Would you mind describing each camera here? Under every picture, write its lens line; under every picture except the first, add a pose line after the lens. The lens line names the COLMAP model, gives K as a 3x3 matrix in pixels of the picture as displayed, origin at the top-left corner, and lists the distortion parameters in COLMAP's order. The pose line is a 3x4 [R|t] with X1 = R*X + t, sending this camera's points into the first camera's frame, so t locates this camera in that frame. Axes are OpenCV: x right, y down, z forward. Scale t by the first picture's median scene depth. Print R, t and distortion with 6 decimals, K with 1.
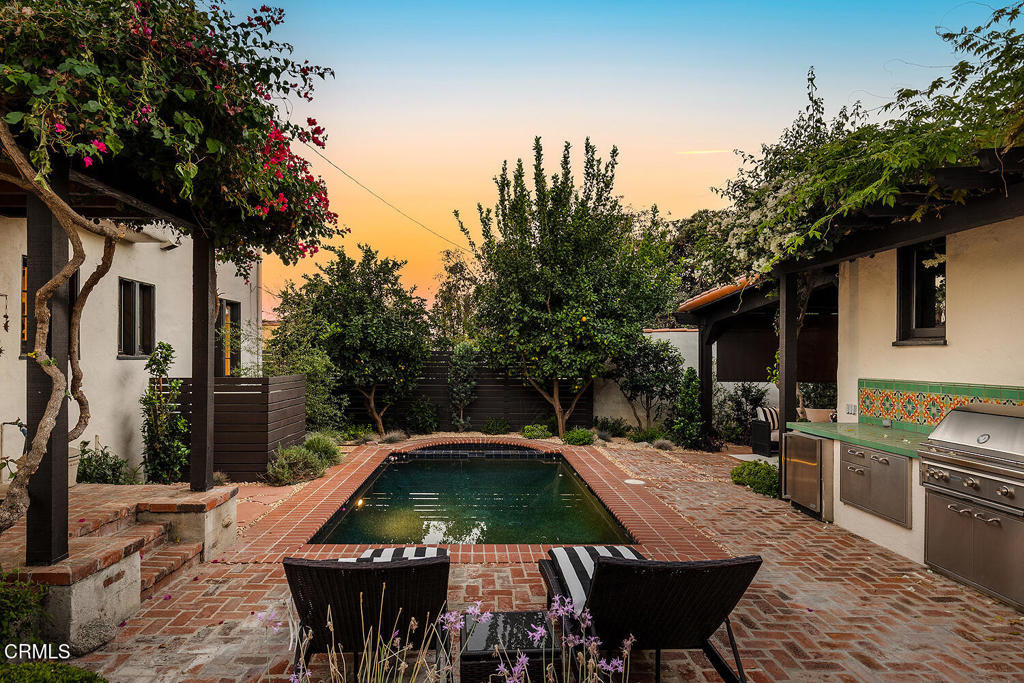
lens RADIAL K [[553.5, 0, 511.4], [0, 553.5, 356.5], [0, 0, 1]] dist [0.000501, -0.000178]
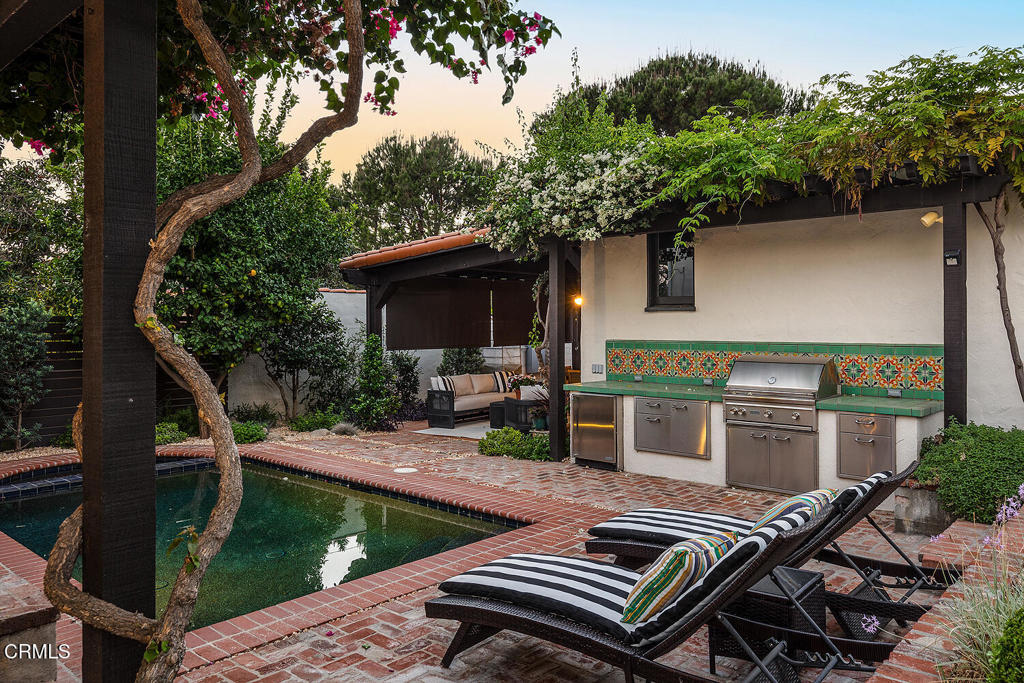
lens RADIAL K [[701.8, 0, 513.4], [0, 701.8, 322.4], [0, 0, 1]] dist [0.001790, -0.000337]
pose [[0.702164, -0.007826, 0.711972, -0.298836], [0.007892, 0.999964, 0.003209, -0.001301], [-0.711971, 0.003366, 0.702200, 0.090309]]
